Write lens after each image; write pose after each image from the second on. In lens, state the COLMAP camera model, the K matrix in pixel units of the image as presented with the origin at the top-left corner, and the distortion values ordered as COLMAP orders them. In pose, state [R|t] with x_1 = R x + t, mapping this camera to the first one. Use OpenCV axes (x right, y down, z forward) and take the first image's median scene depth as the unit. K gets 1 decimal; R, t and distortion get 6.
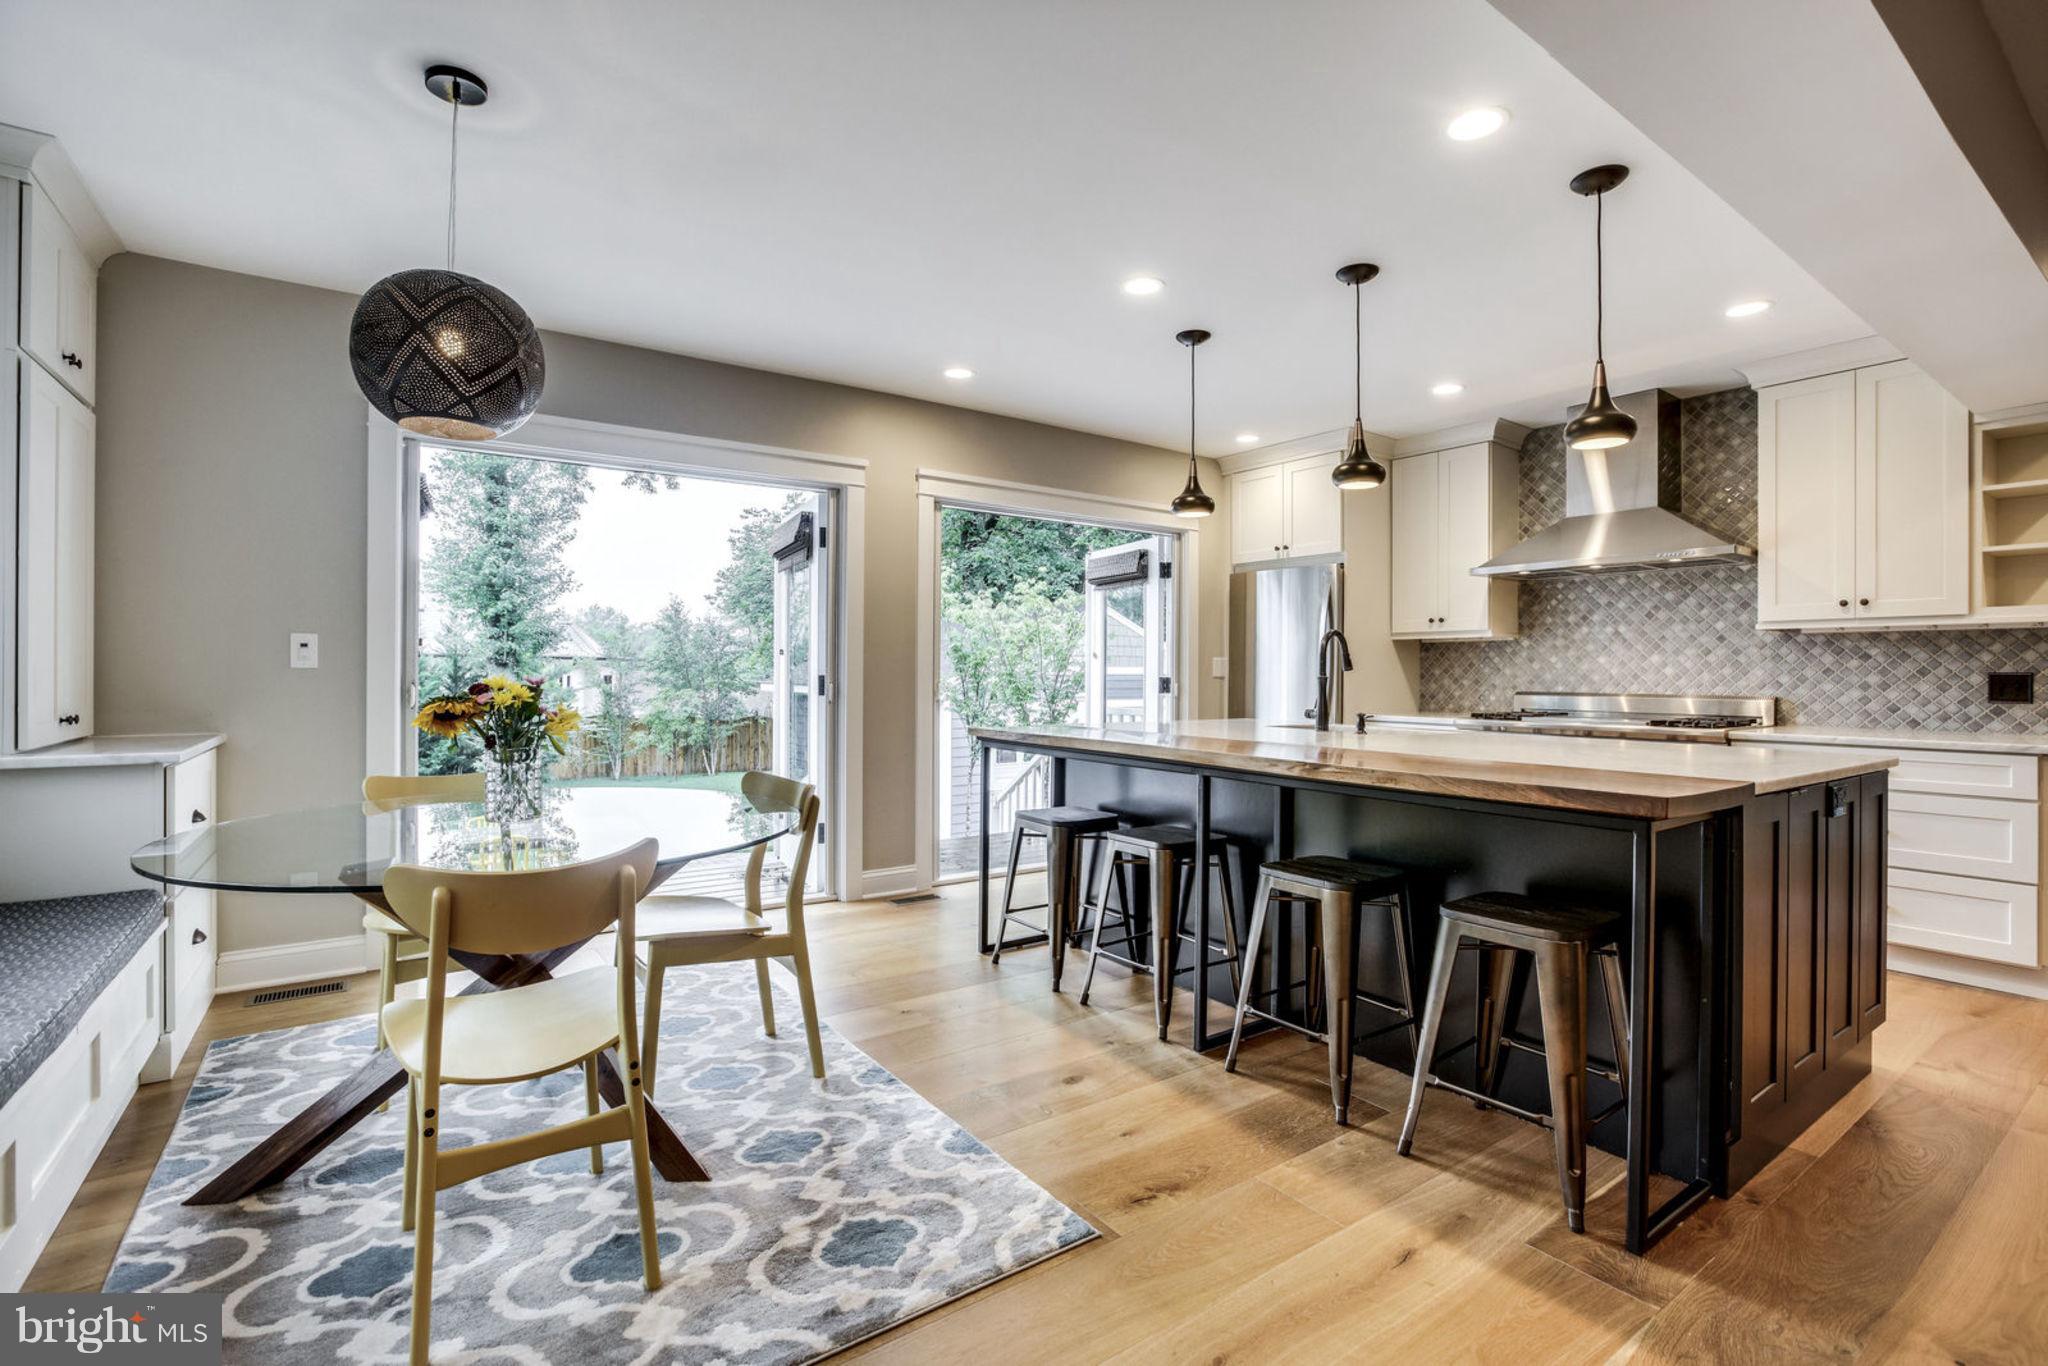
lens RADIAL K [[934.2, 0, 1024.0], [0, 934.2, 683.0], [0, 0, 1]] dist [-0.050119, 0.014754]
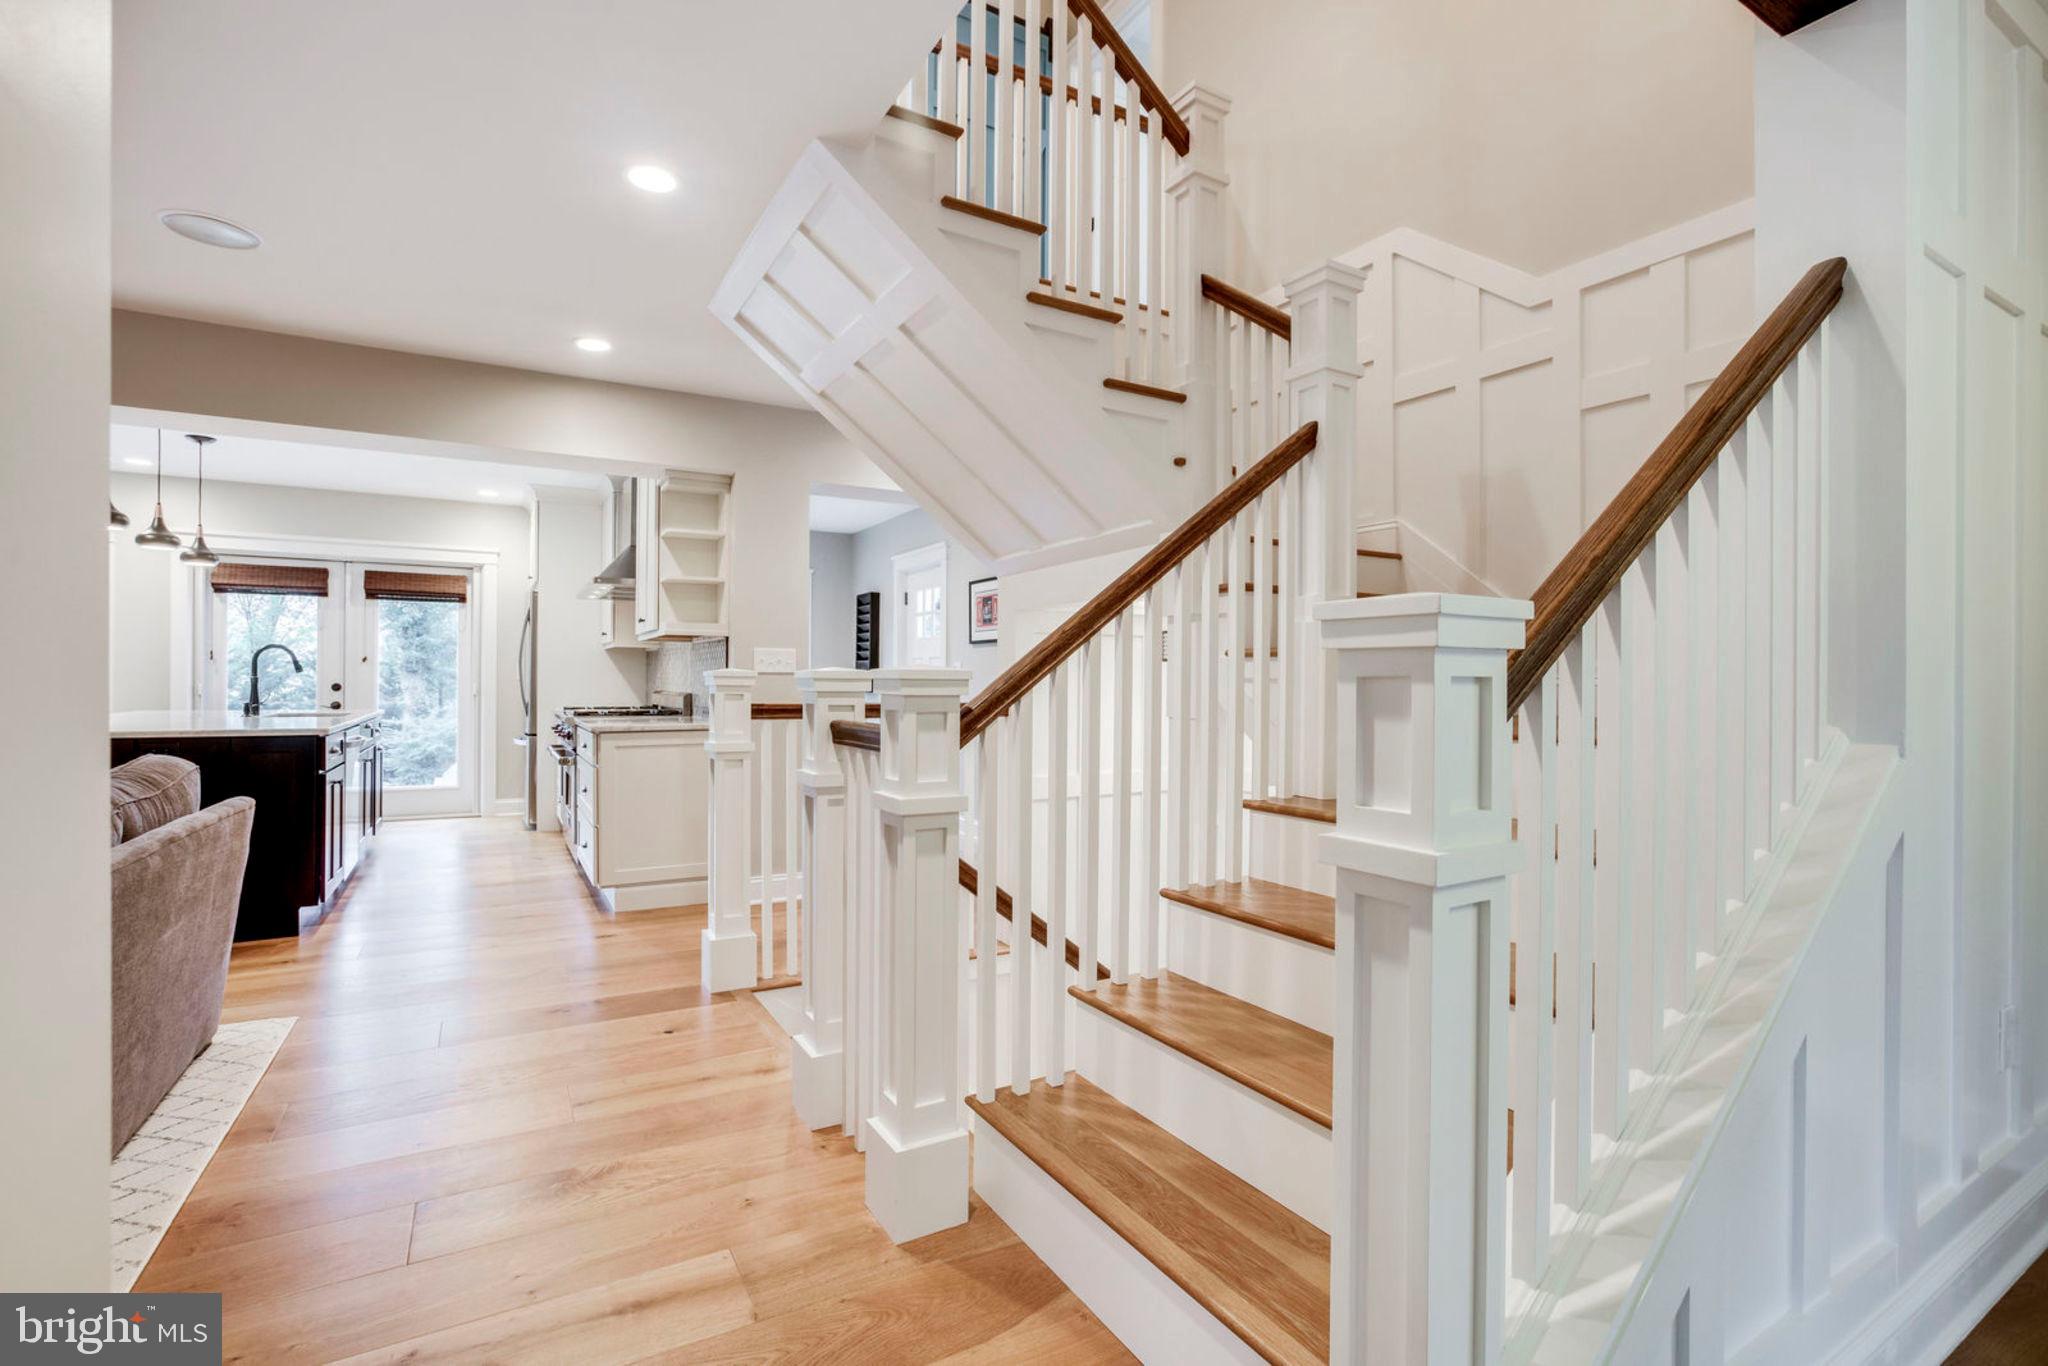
lens RADIAL K [[934.2, 0, 1024.0], [0, 934.2, 683.0], [0, 0, 1]] dist [-0.050119, 0.014754]
pose [[0.996074, 0.001430, -0.088518, 0.989345], [-0.002196, 0.999961, -0.008551, 0.007197], [0.088502, 0.008711, 0.996038, -0.176554]]
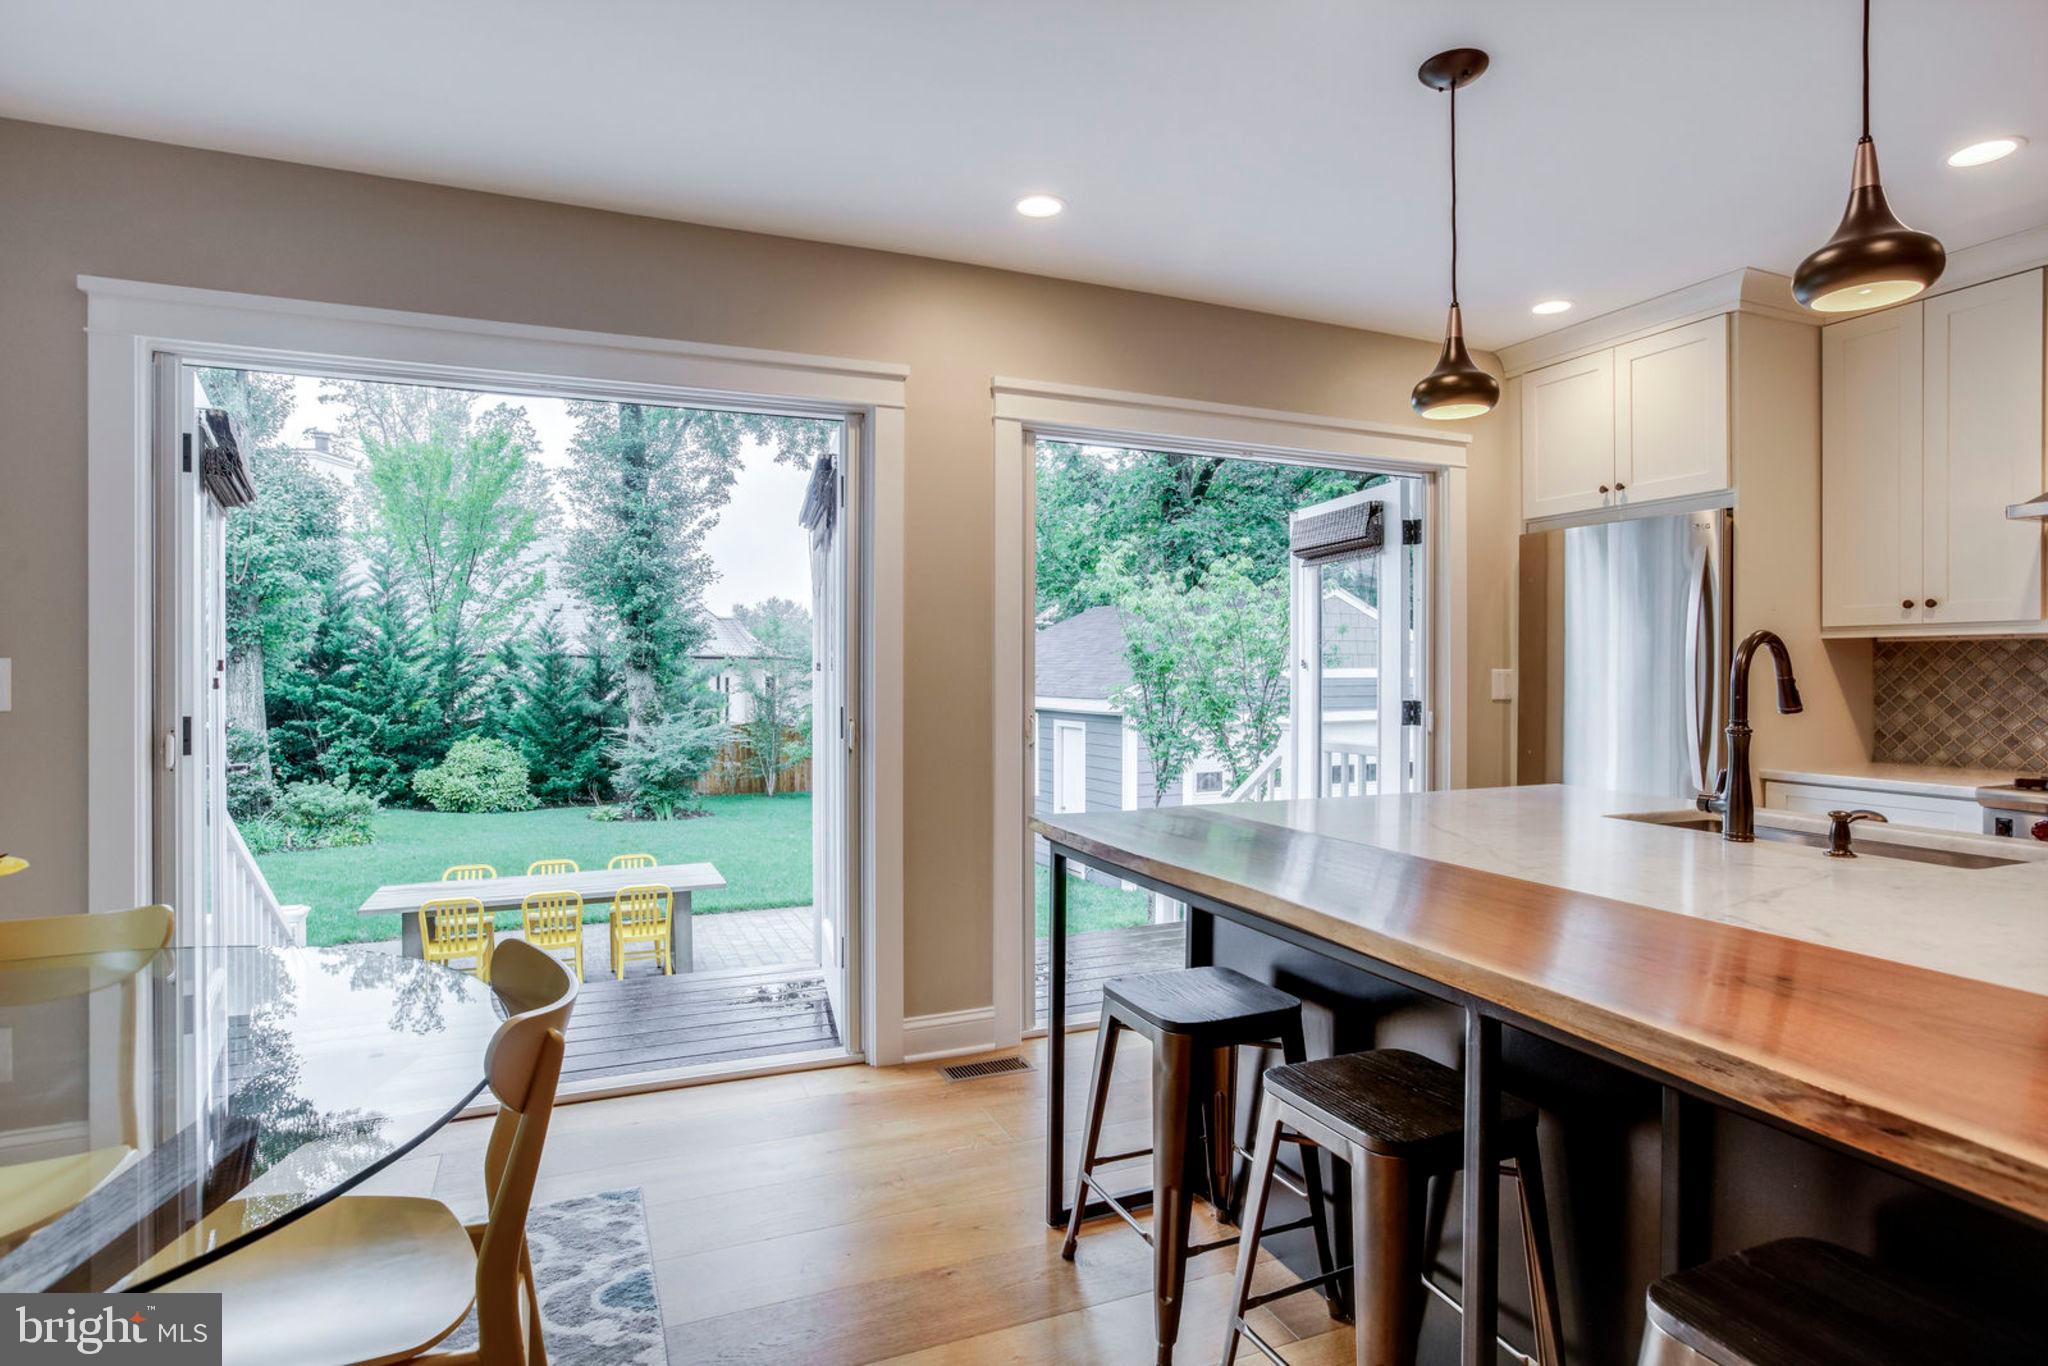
lens RADIAL K [[1074.7, 0, 1024.2], [0, 1074.7, 675.4], [0, 0, 1]] dist [-0.057899, 0.044484]
pose [[0.978171, -0.003633, -0.207770, 0.042869], [0.002539, 0.999981, -0.005531, -0.019367], [0.207786, 0.004882, 0.978162, 0.229507]]
